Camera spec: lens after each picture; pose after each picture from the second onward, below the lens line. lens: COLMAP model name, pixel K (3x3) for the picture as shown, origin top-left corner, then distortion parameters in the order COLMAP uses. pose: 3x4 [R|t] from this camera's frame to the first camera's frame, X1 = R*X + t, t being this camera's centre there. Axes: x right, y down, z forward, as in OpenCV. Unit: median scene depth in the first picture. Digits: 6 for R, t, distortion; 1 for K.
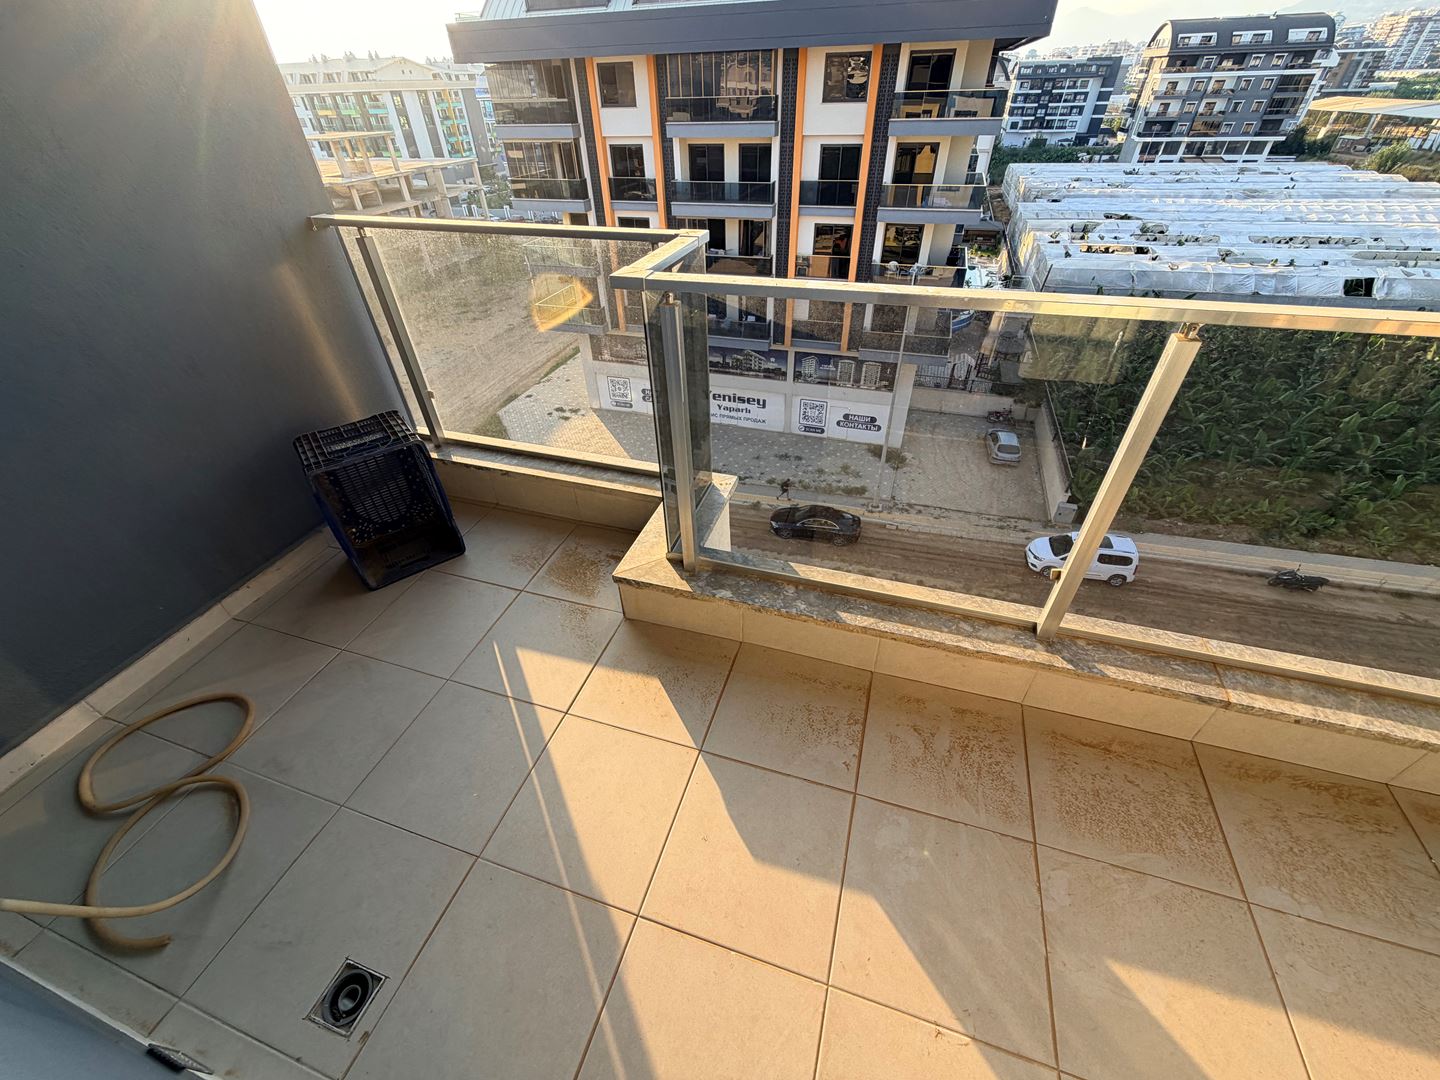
lens RADIAL K [[572.8, 0, 716.9], [0, 572.8, 539.2], [0, 0, 1]] dist [0.000237, 0.000510]
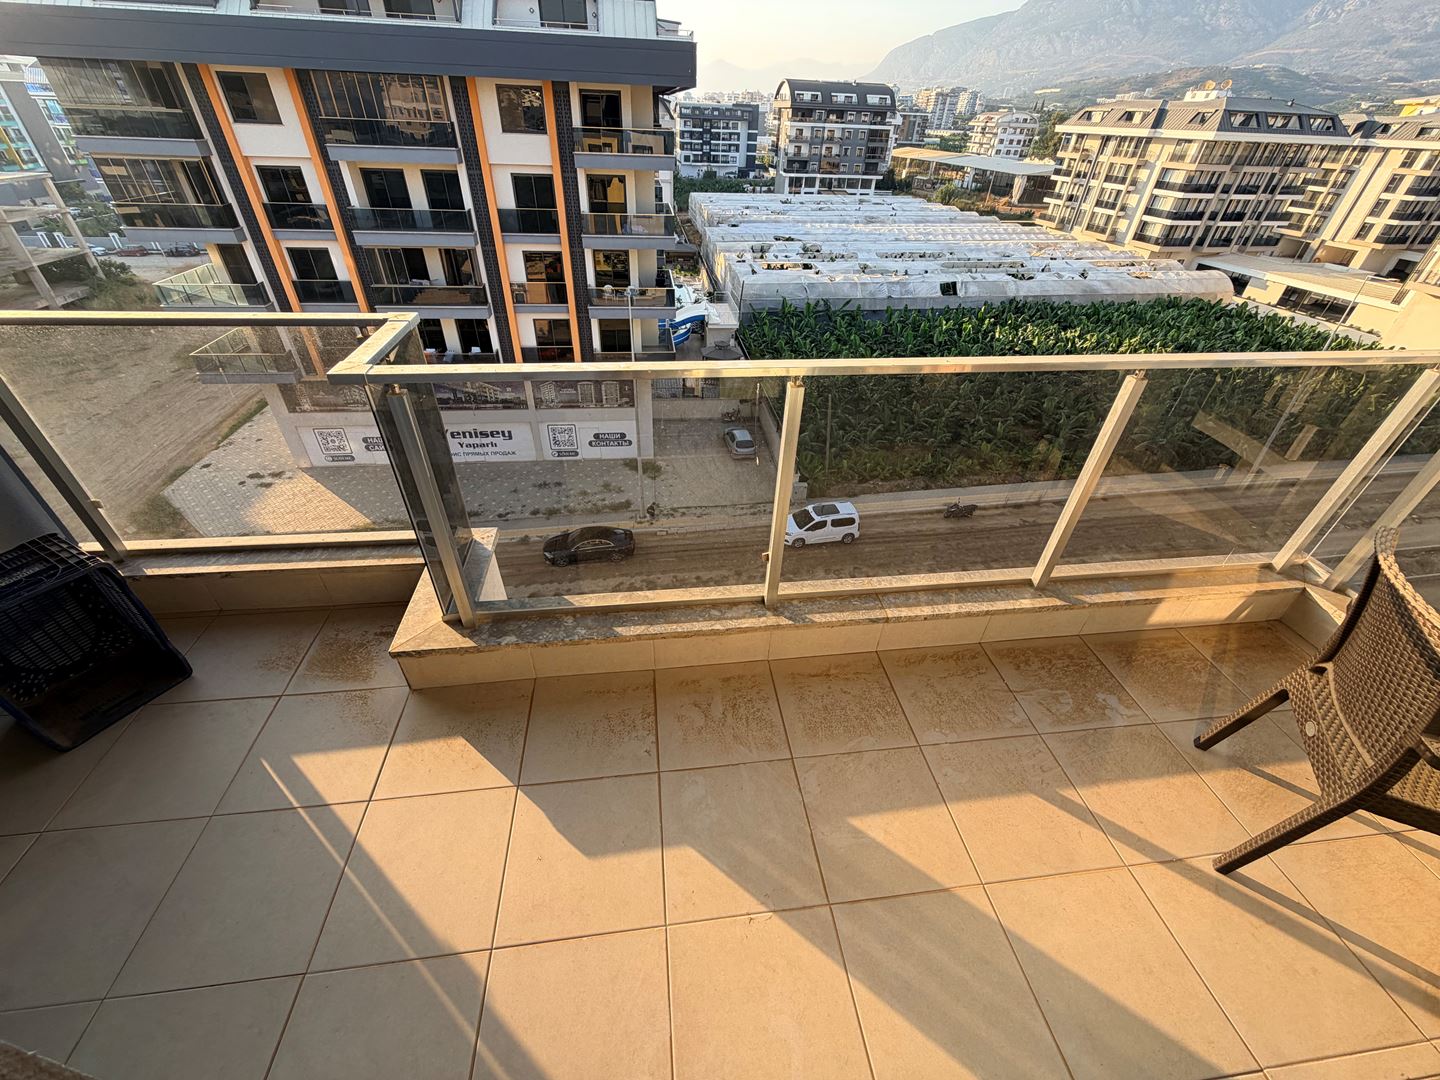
lens RADIAL K [[572.8, 0, 715.1], [0, 572.8, 540.0], [0, 0, 1]] dist [0.000237, 0.000510]
pose [[0.904828, -0.207574, 0.371752, 0.000086], [0.218714, 0.975709, 0.012463, -0.000783], [-0.365309, 0.070030, 0.928249, -0.007508]]
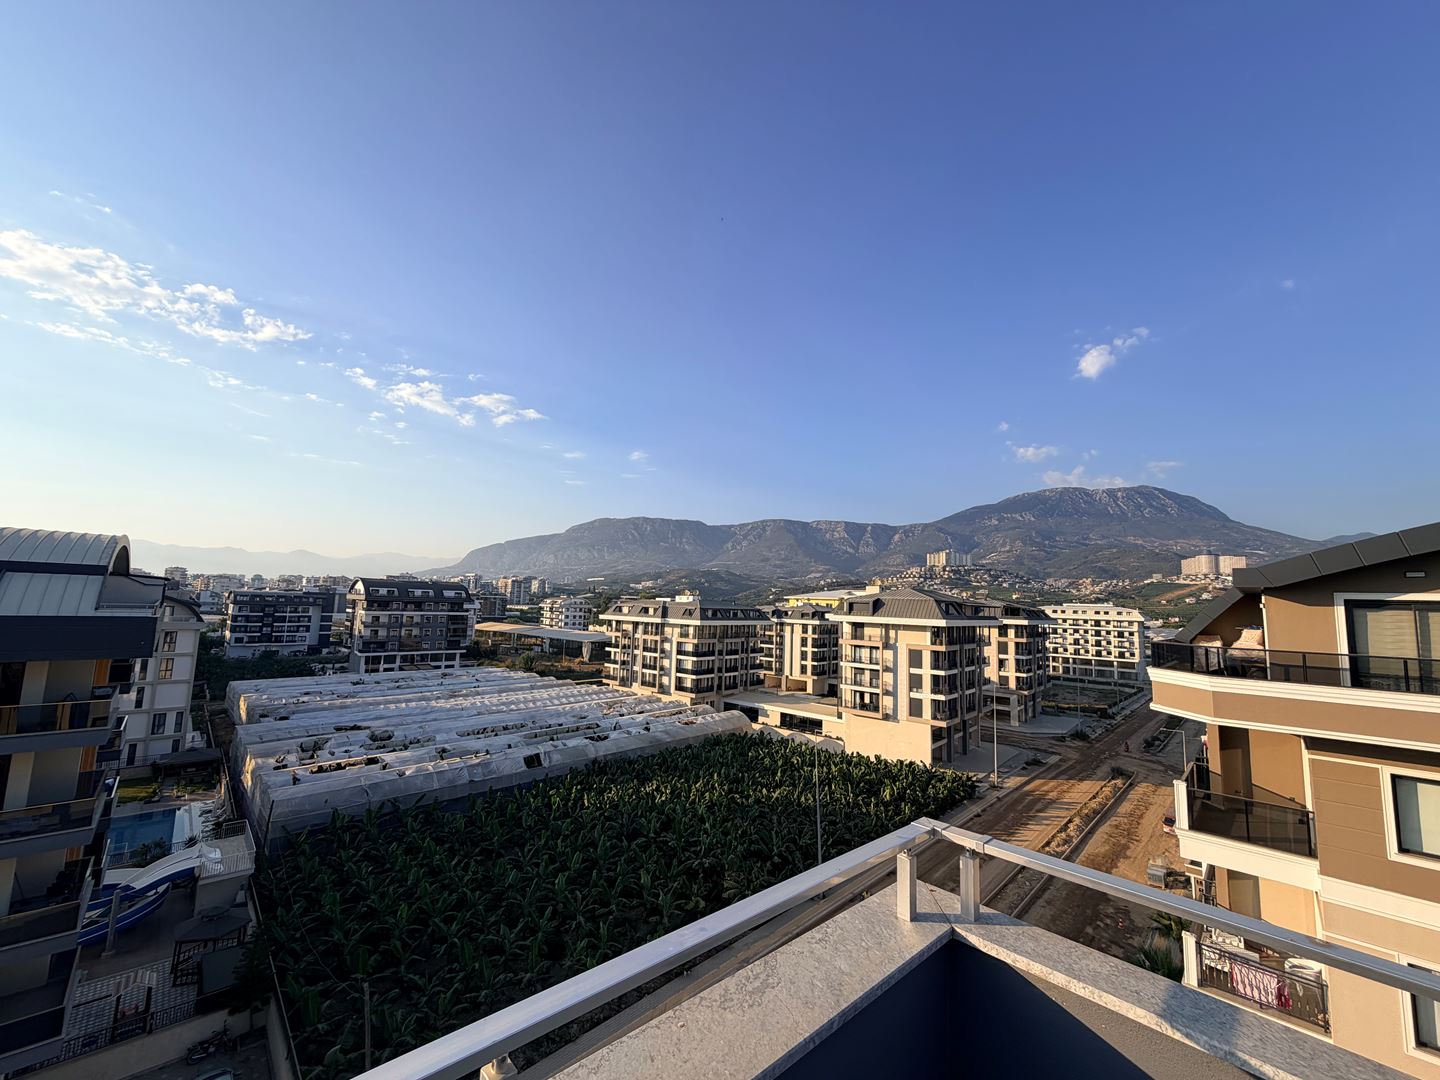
lens RADIAL K [[572.8, 0, 711.5], [0, 572.8, 541.0], [0, 0, 1]] dist [0.000237, 0.000510]
pose [[0.484499, 0.138496, 0.863759, 0.088224], [0.505276, 0.761723, -0.405555, -0.081786], [-0.714113, 0.632927, 0.299075, -0.045080]]
